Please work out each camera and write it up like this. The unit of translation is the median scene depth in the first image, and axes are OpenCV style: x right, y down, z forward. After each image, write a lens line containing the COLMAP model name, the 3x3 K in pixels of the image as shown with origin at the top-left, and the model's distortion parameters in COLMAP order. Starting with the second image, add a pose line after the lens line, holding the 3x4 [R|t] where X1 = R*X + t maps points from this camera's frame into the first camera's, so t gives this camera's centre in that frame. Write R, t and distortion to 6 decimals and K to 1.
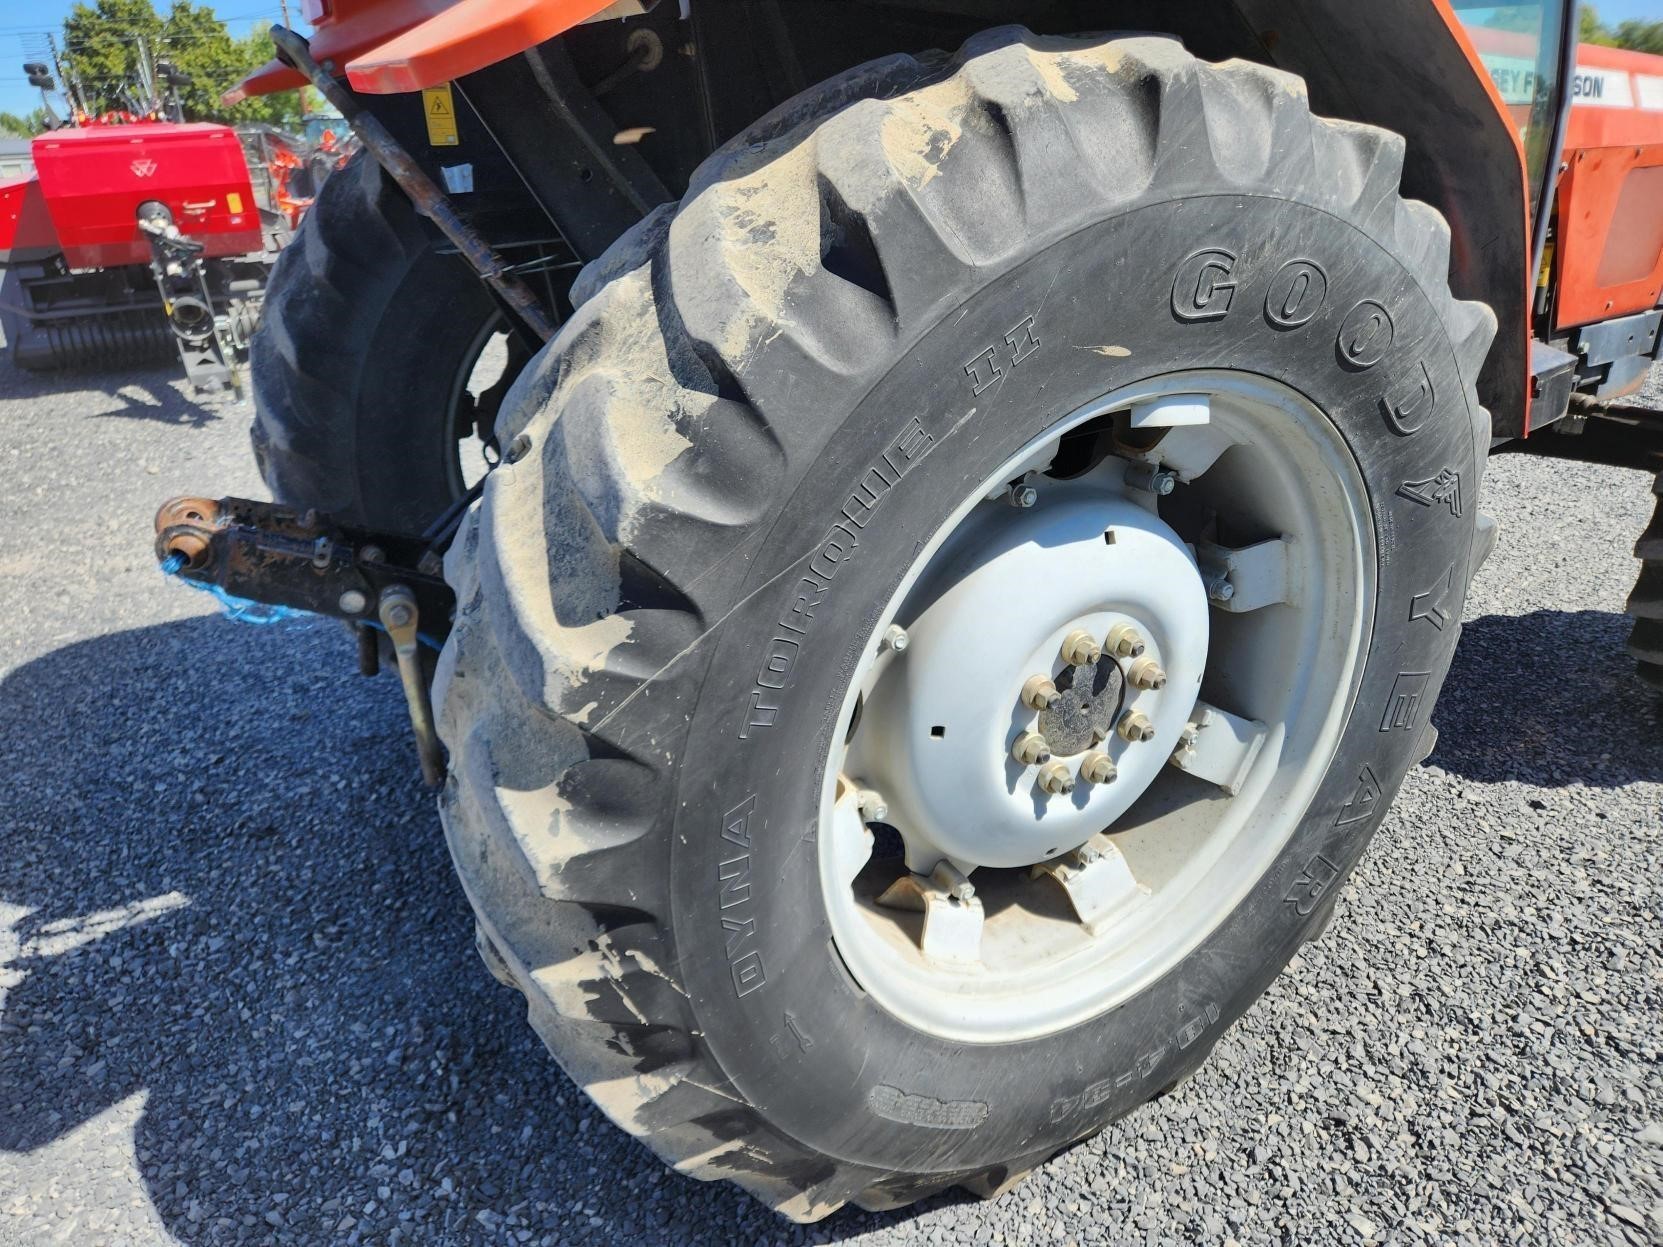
lens RADIAL K [[1094.8, 0, 816.4], [0, 1094.8, 625.5], [0, 0, 1]] dist [0.076162, -0.072139]
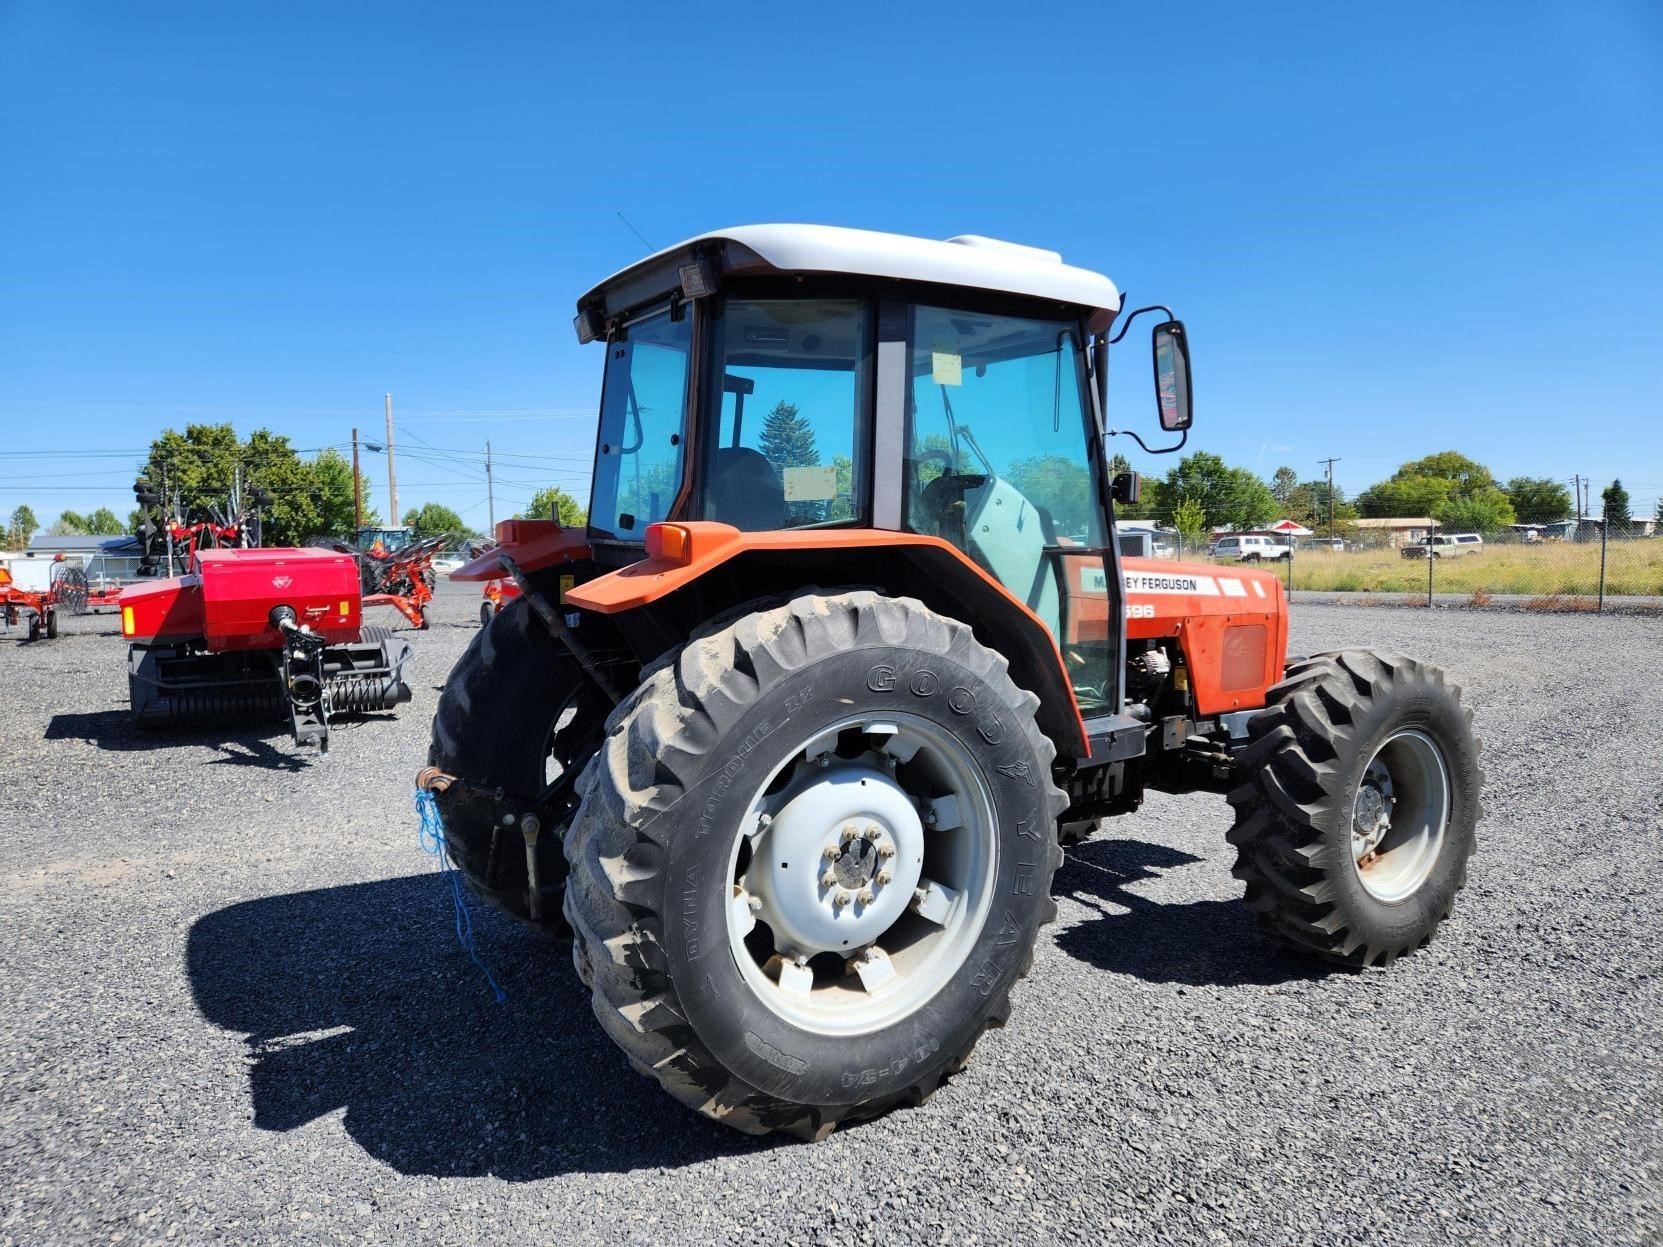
lens RADIAL K [[1102.6, 0, 820.4], [0, 1102.6, 614.0], [0, 0, 1]] dist [0.072366, -0.064471]
pose [[0.999534, 0.028059, 0.011979, 0.137360], [-0.022122, 0.936940, -0.348791, 0.388242], [-0.021010, 0.348363, 0.937124, -1.254666]]
